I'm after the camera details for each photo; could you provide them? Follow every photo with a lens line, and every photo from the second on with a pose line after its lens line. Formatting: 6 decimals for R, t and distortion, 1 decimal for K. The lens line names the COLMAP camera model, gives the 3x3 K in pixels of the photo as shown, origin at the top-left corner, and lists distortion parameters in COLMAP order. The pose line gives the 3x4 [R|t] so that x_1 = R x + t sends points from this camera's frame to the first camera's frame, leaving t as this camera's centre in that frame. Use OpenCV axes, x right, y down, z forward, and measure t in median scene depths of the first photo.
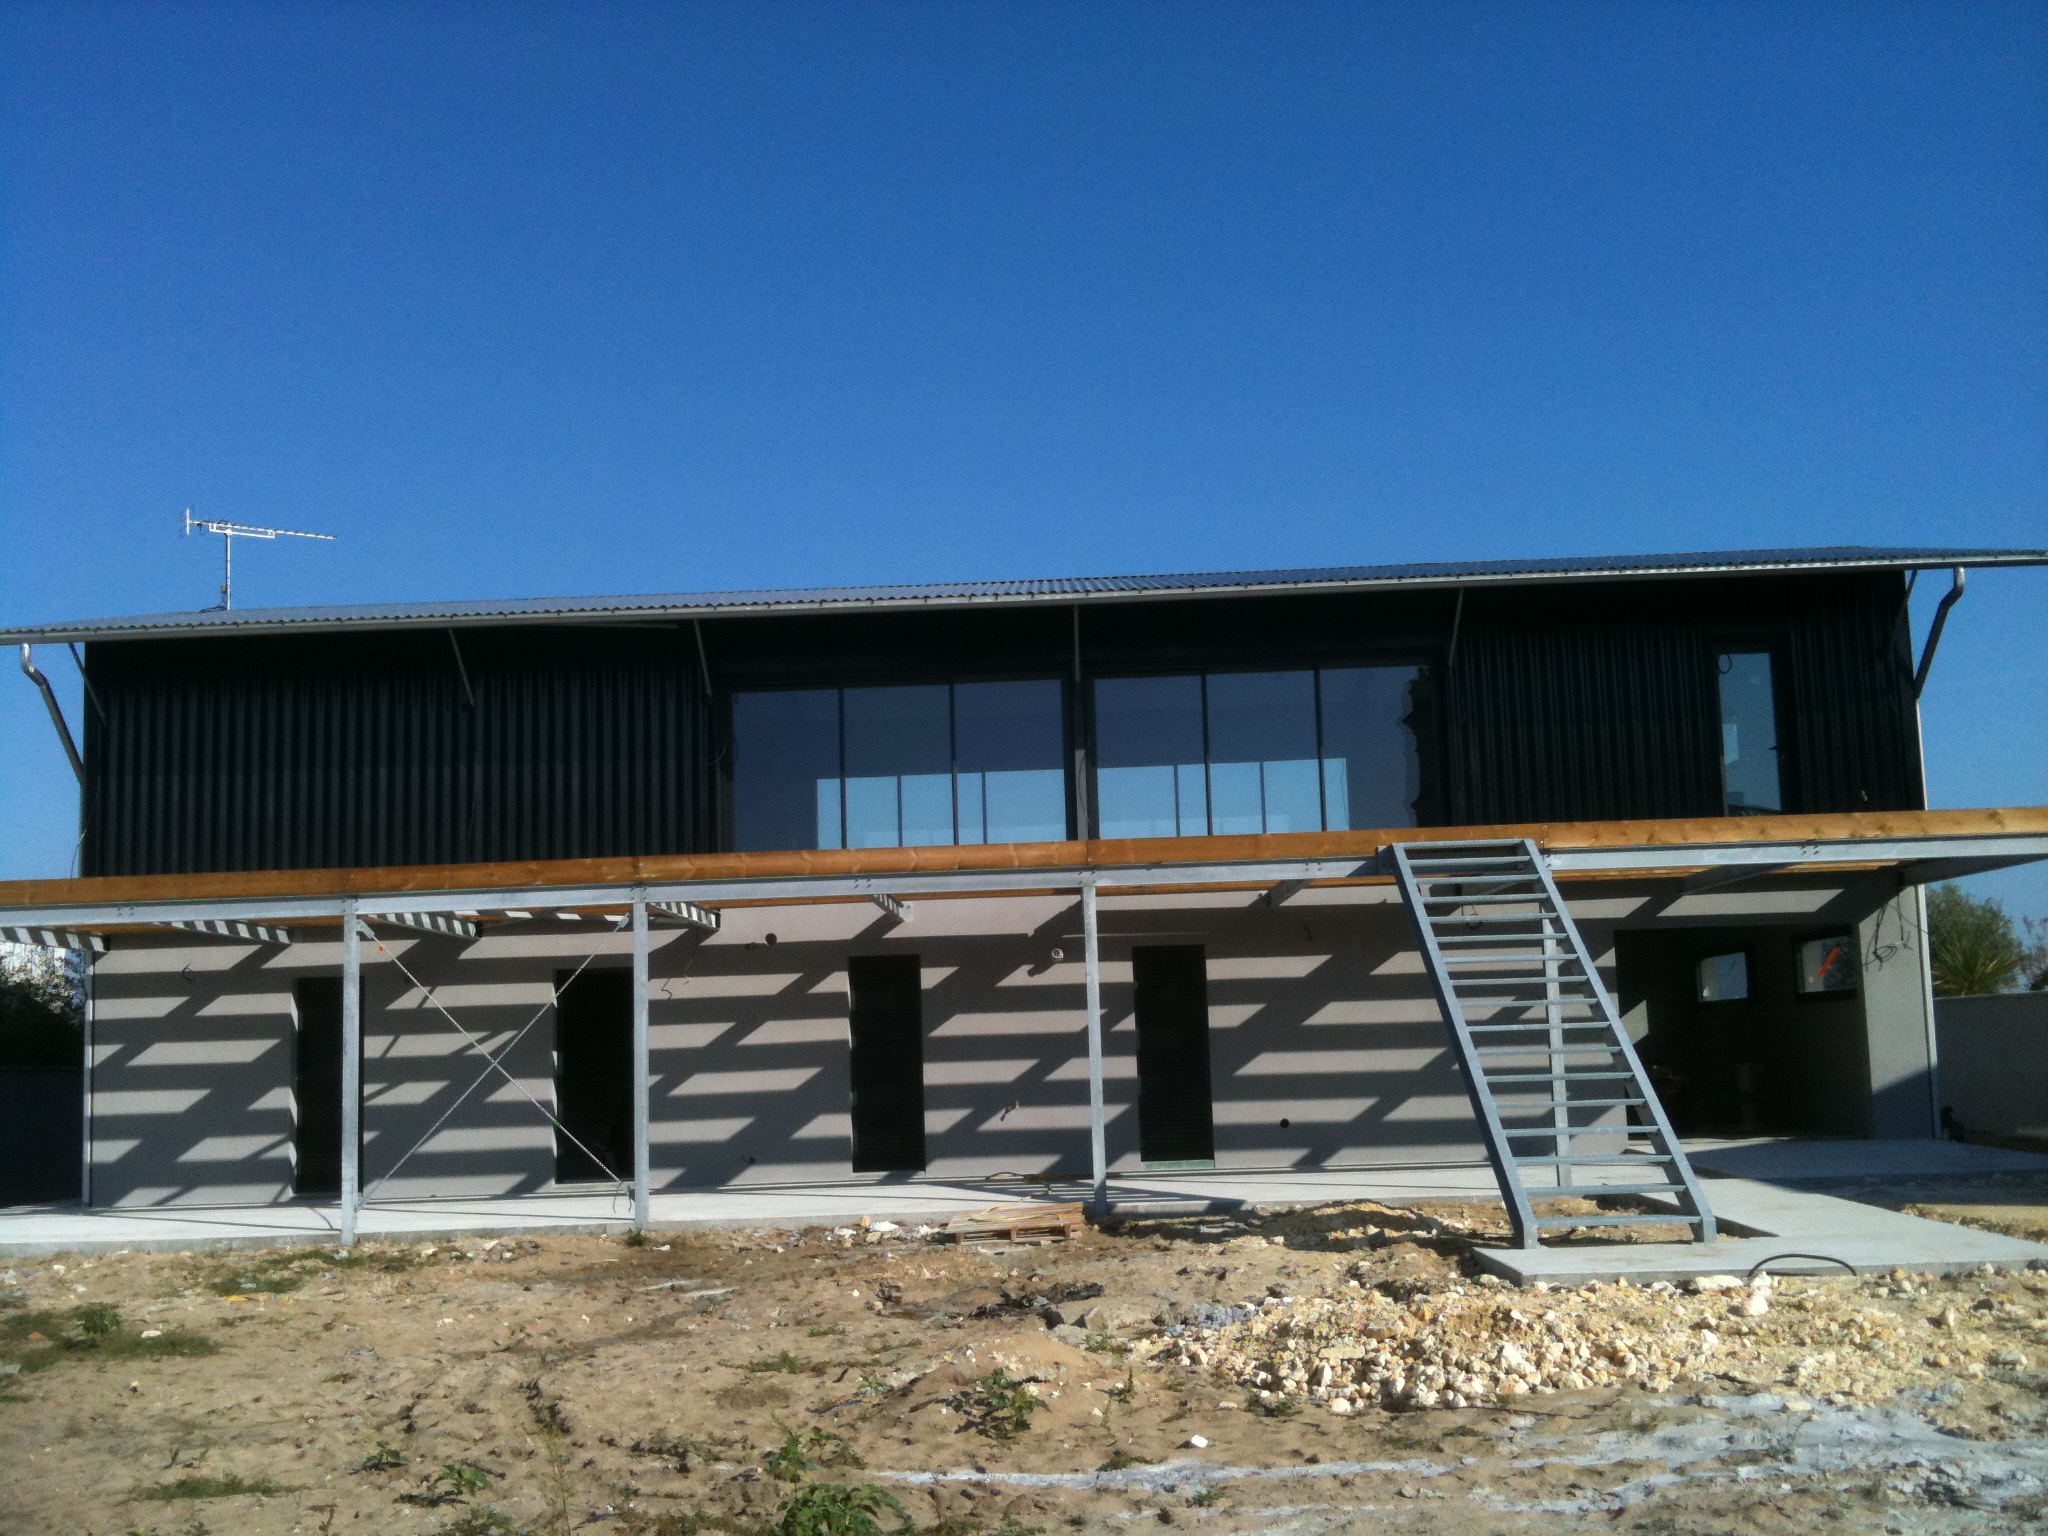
lens RADIAL K [[2182.5, 0, 1024.0], [0, 2182.5, 768.0], [0, 0, 1]] dist [0.123091, -0.421099]
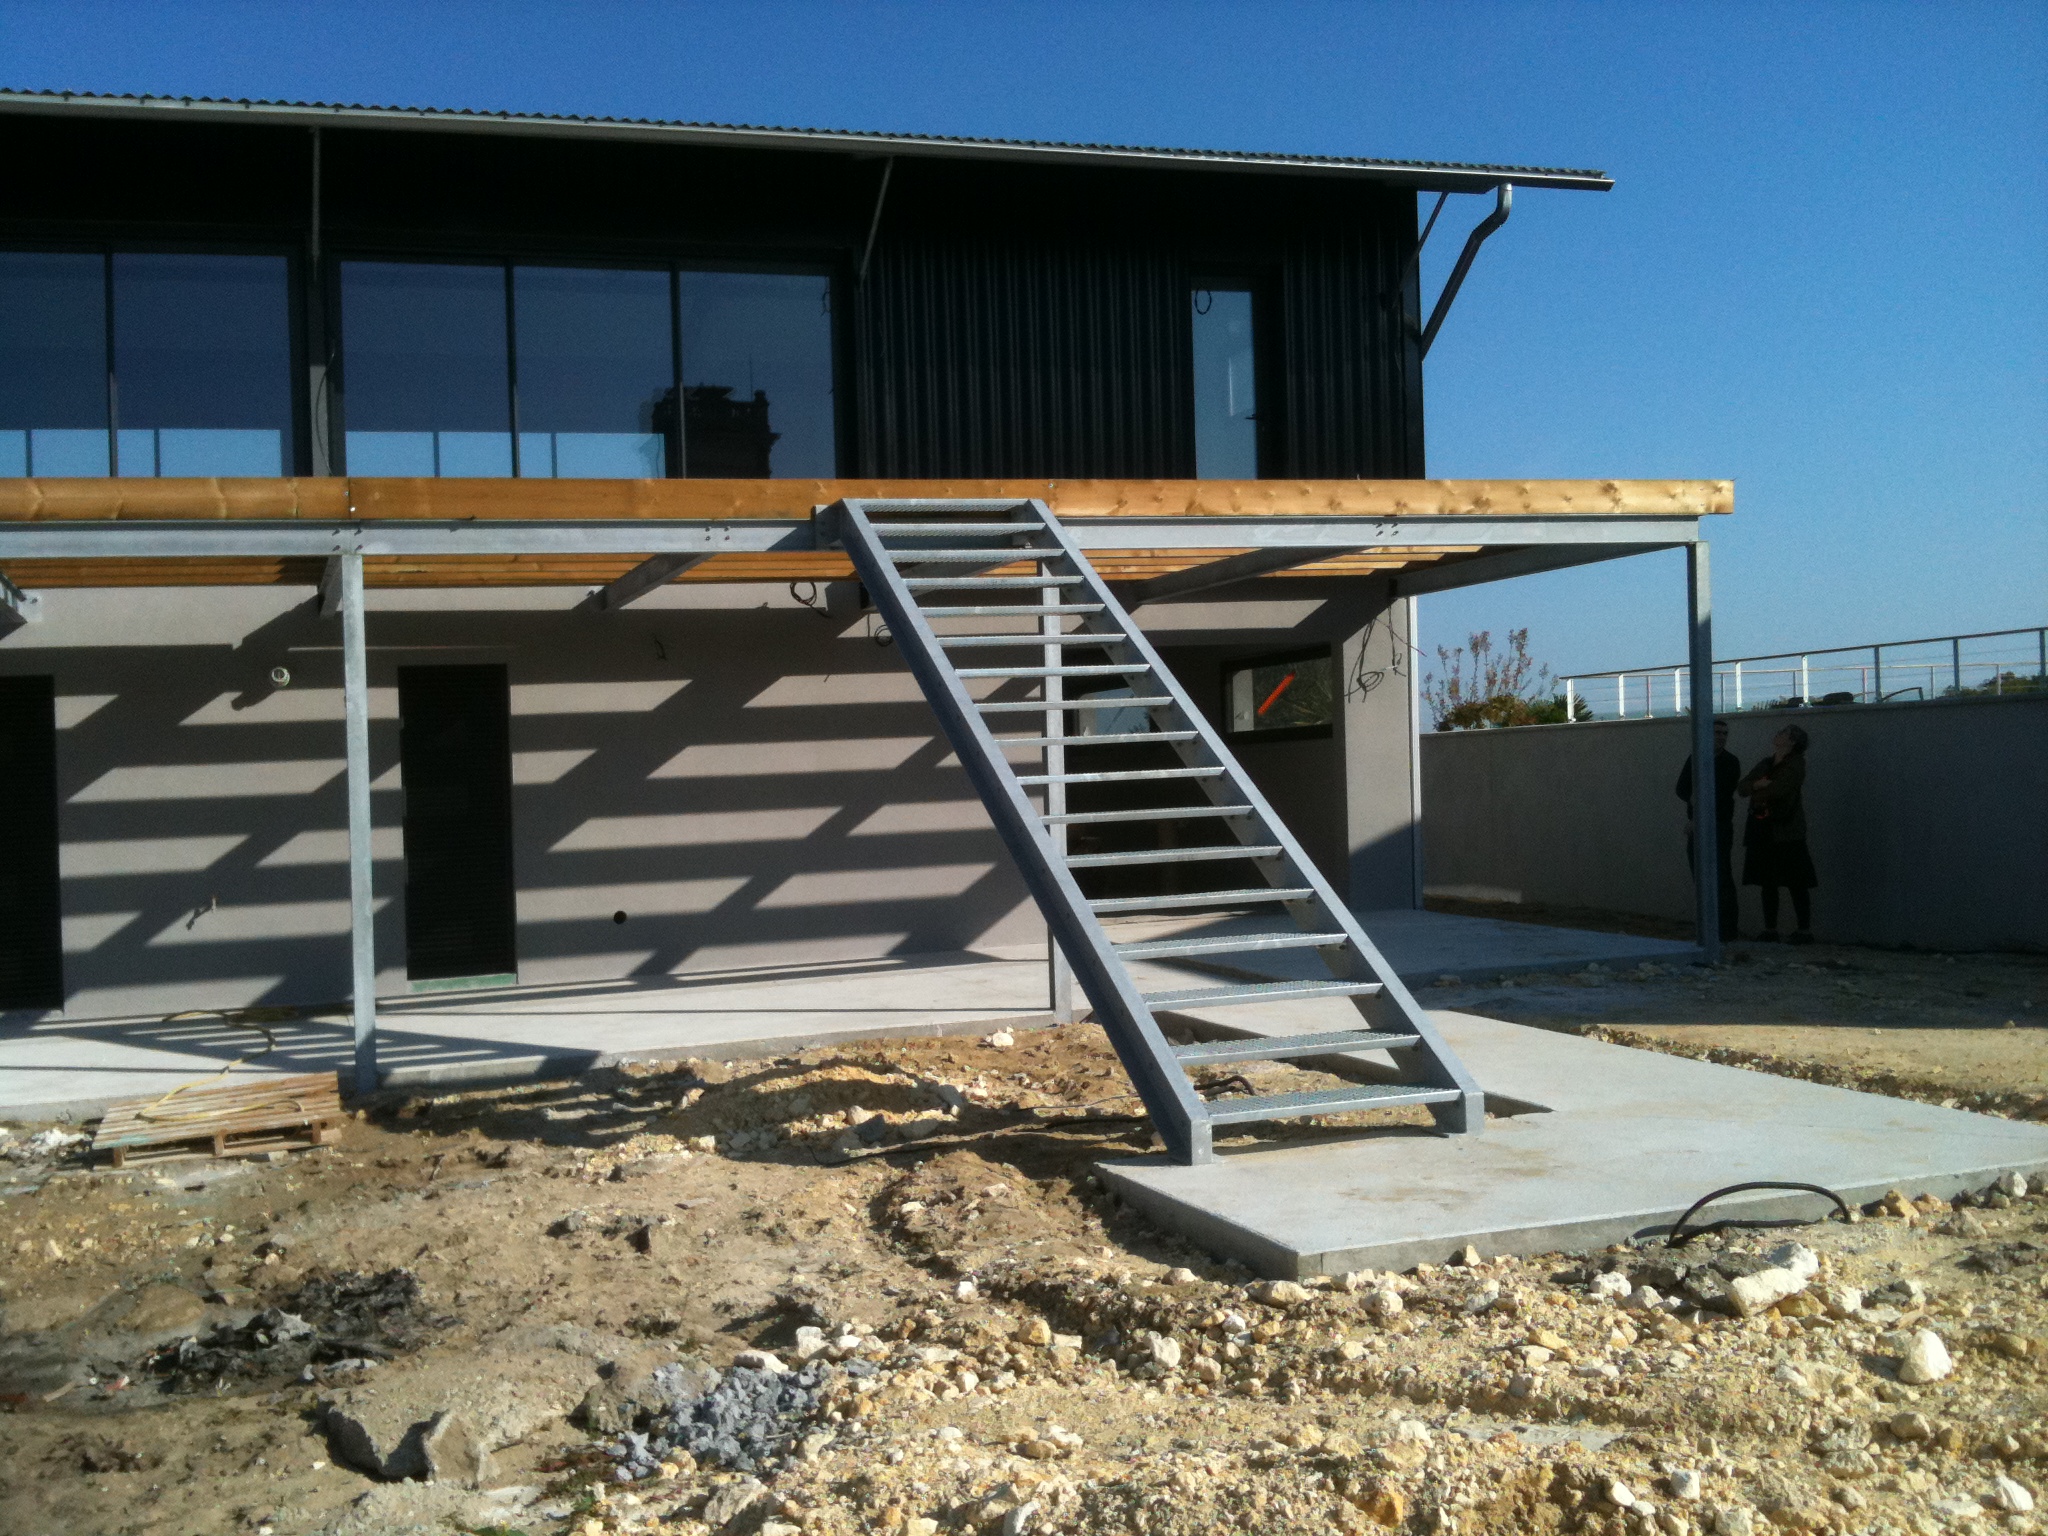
lens RADIAL K [[2225.6, 0, 1019.8], [0, 2225.6, 683.4], [0, 0, 1]] dist [0.116331, -0.429160]
pose [[0.938667, 0.005050, 0.344787, -0.010009], [-0.030763, 0.997132, 0.069144, 0.040673], [-0.343449, -0.075510, 0.936131, 0.350229]]
